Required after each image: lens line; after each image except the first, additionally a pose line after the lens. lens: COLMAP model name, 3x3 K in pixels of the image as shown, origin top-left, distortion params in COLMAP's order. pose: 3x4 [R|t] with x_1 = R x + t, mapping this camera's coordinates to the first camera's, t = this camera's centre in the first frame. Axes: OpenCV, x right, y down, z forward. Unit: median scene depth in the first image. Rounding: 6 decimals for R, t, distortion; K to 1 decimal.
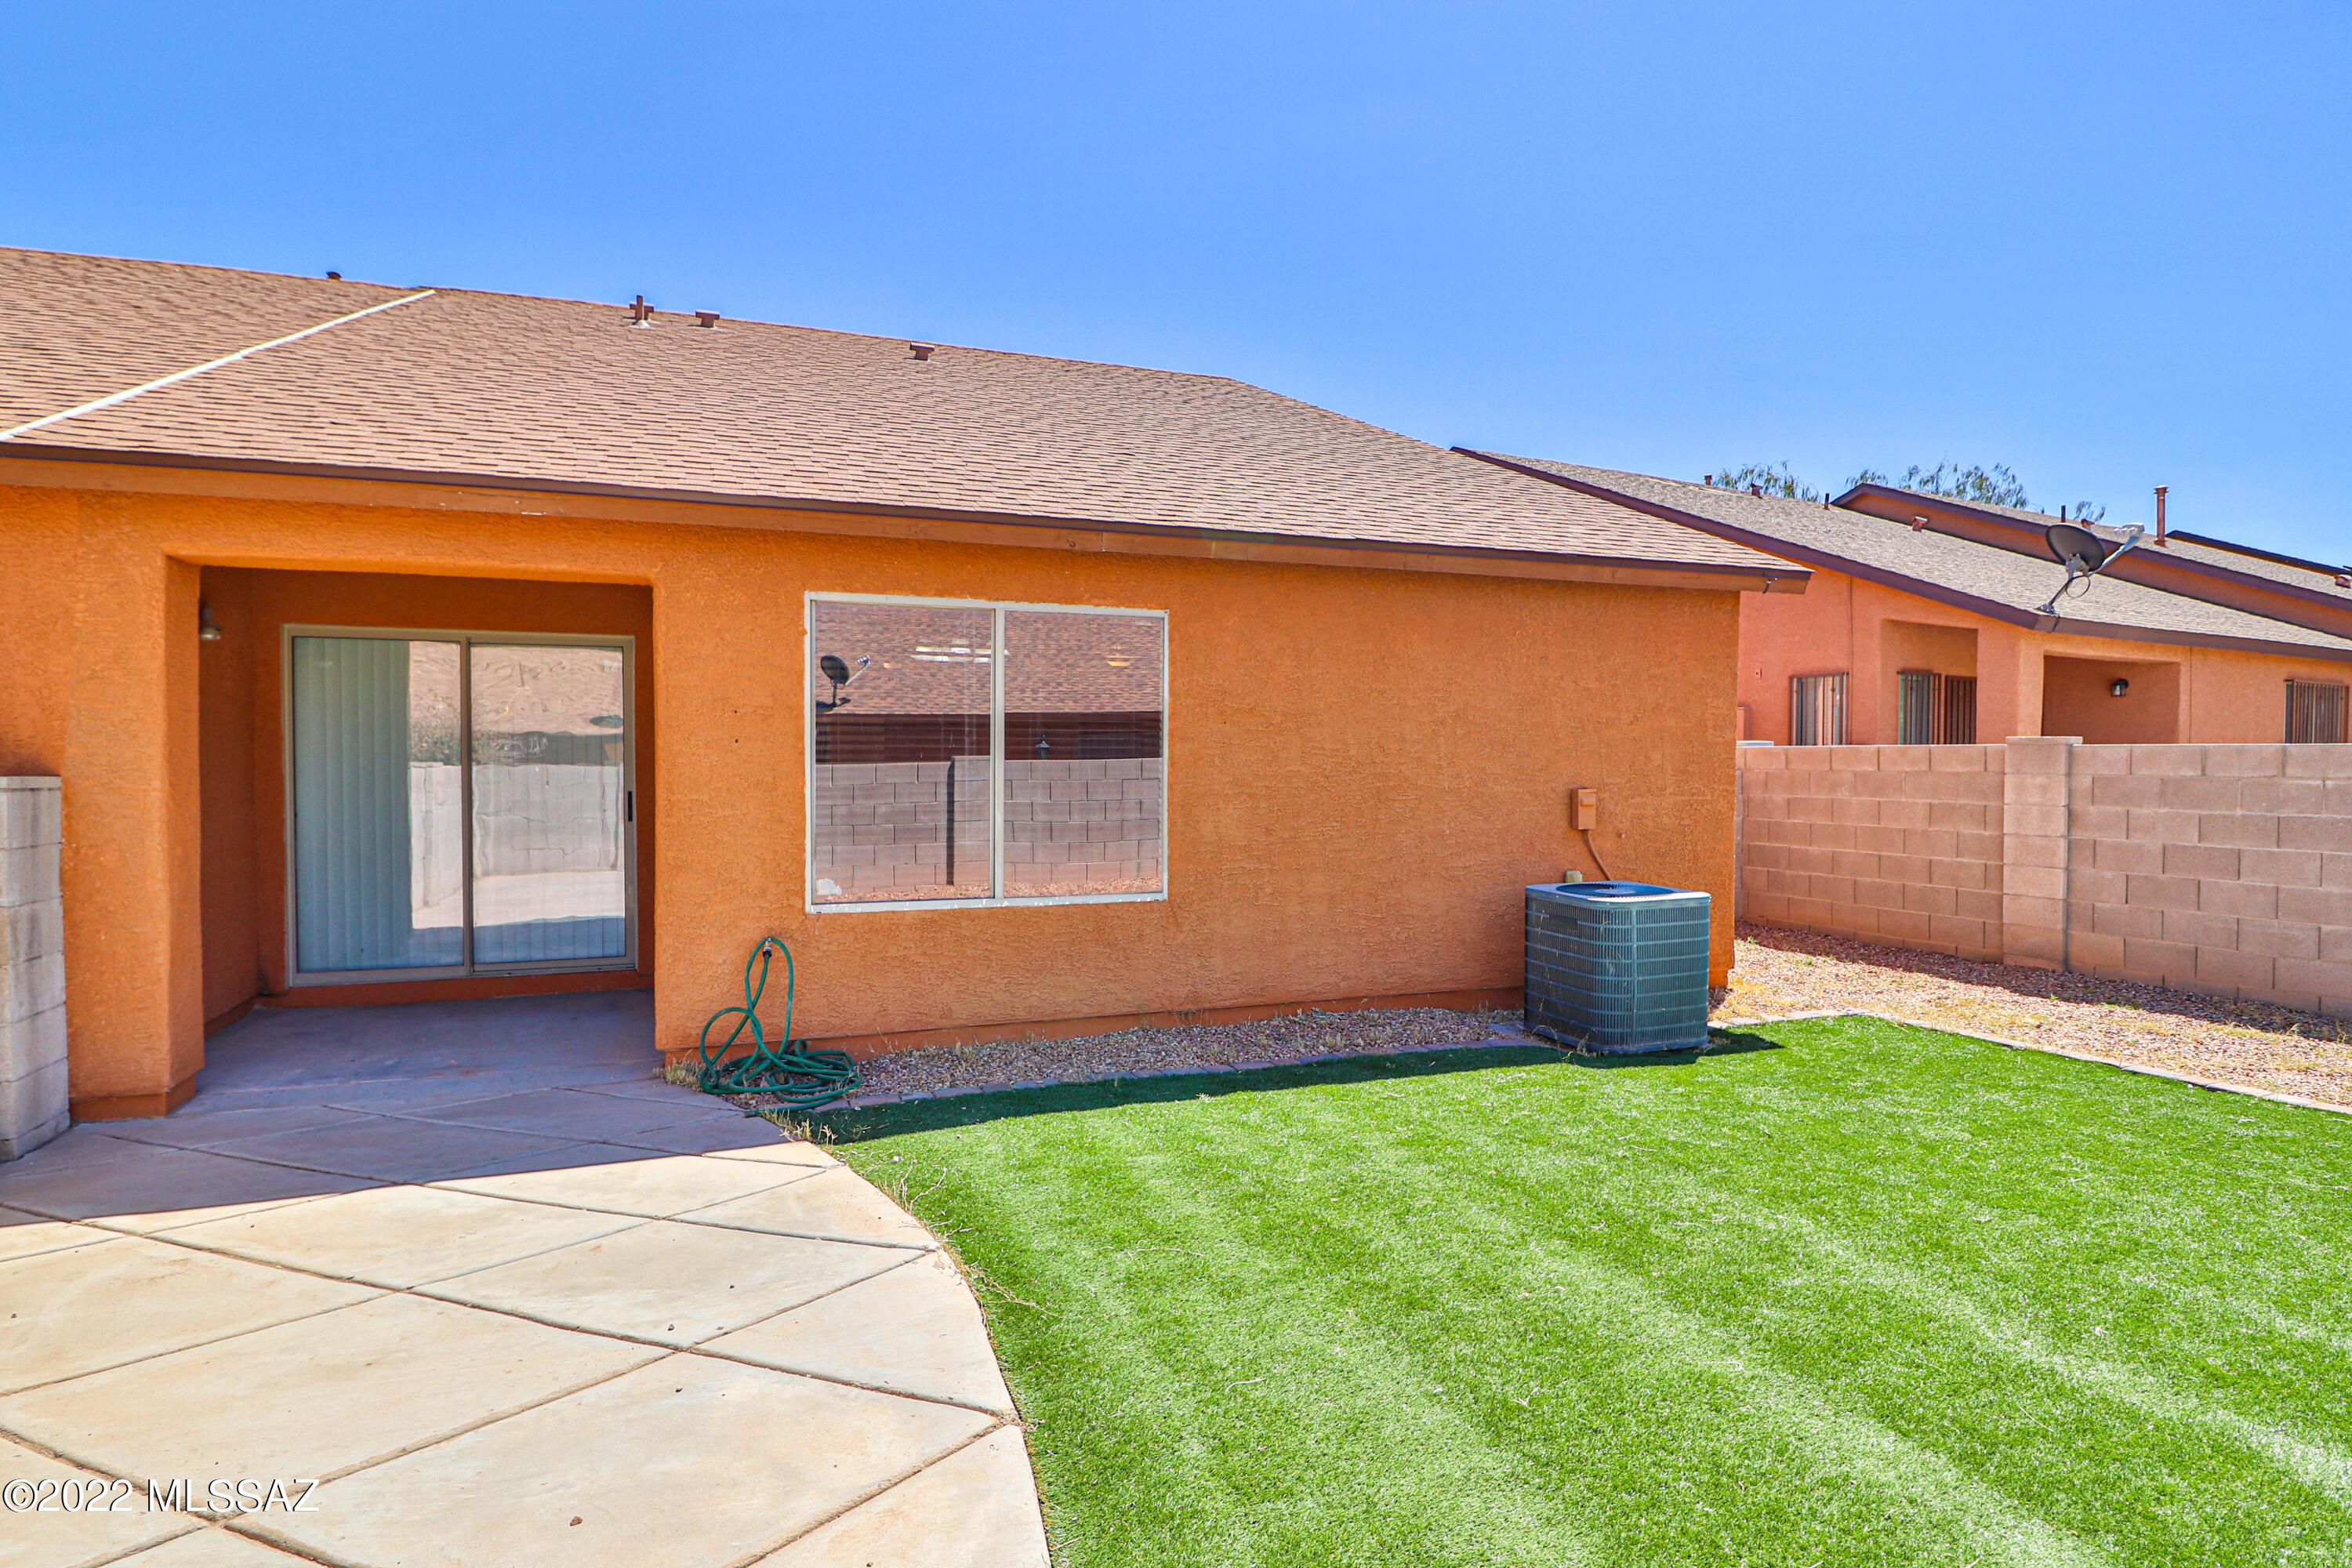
lens RADIAL K [[1211.9, 0, 1157.5], [0, 1211.9, 781.2], [0, 0, 1]] dist [0.000727, -0.015348]
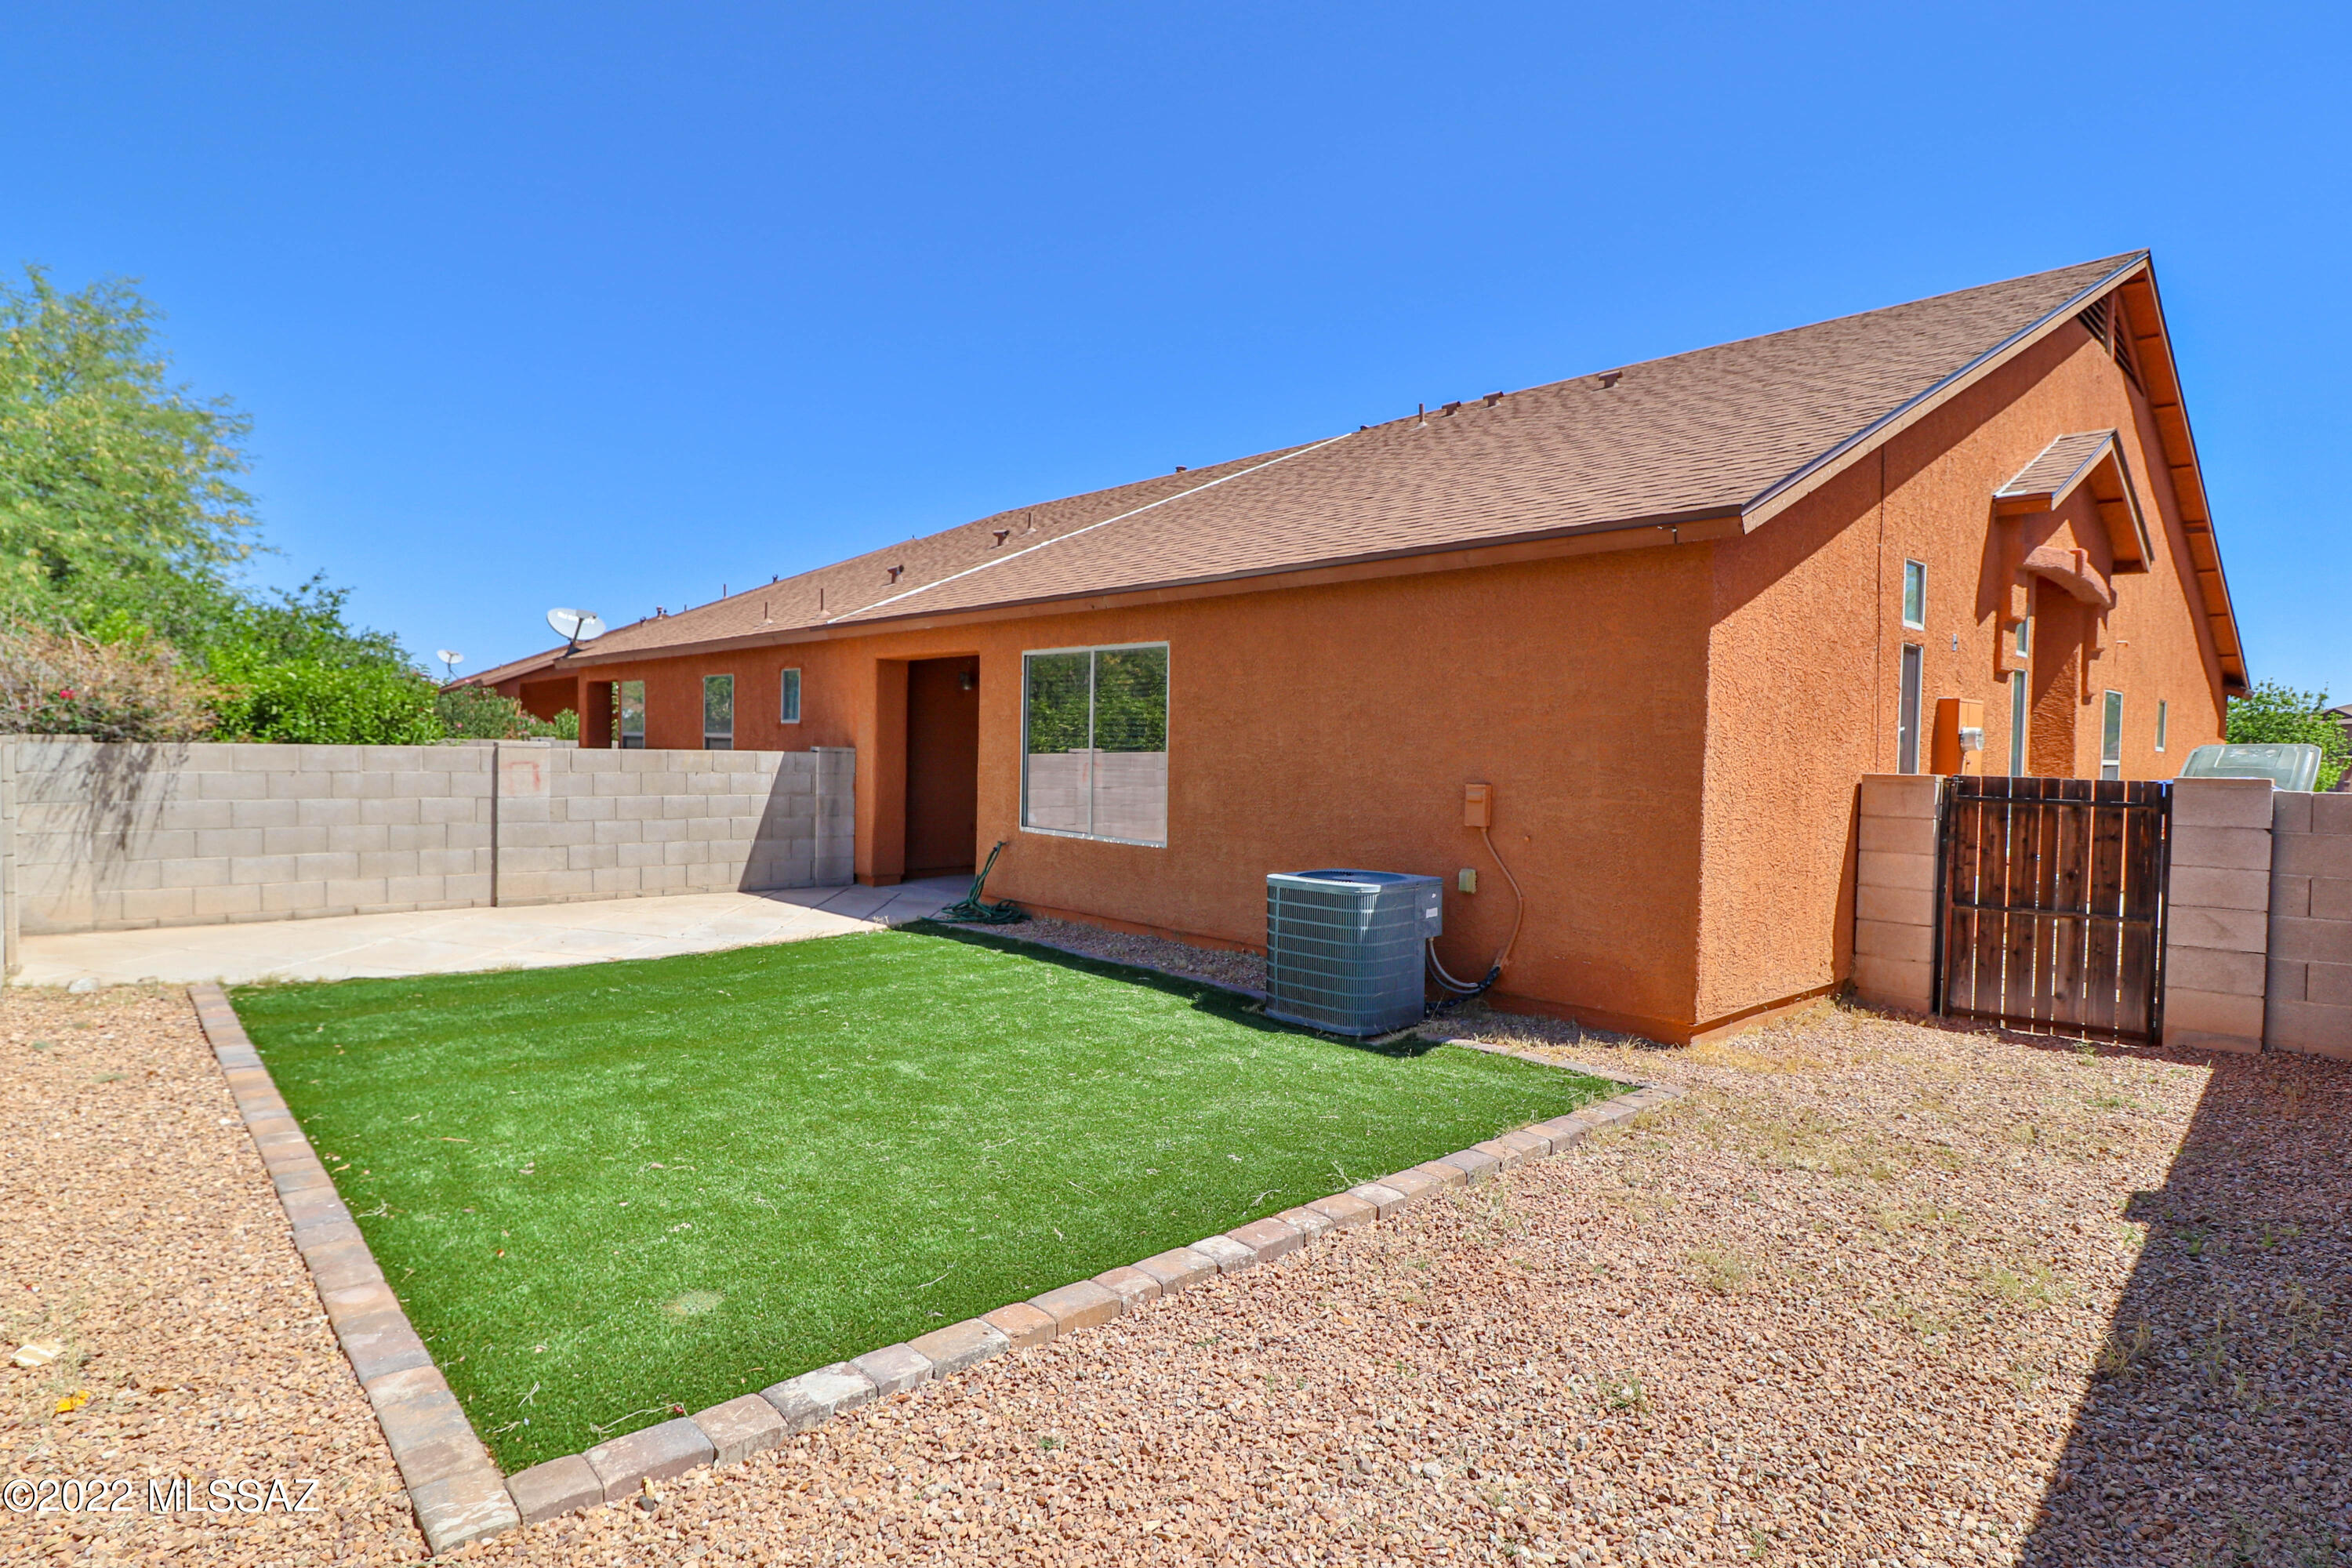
lens RADIAL K [[1211.9, 0, 1157.5], [0, 1211.9, 781.2], [0, 0, 1]] dist [0.000727, -0.015348]
pose [[0.368896, 0.030629, -0.928966, 1.194956], [-0.039317, 0.999077, 0.017327, -0.002536], [0.928639, 0.030133, 0.369759, 0.433884]]
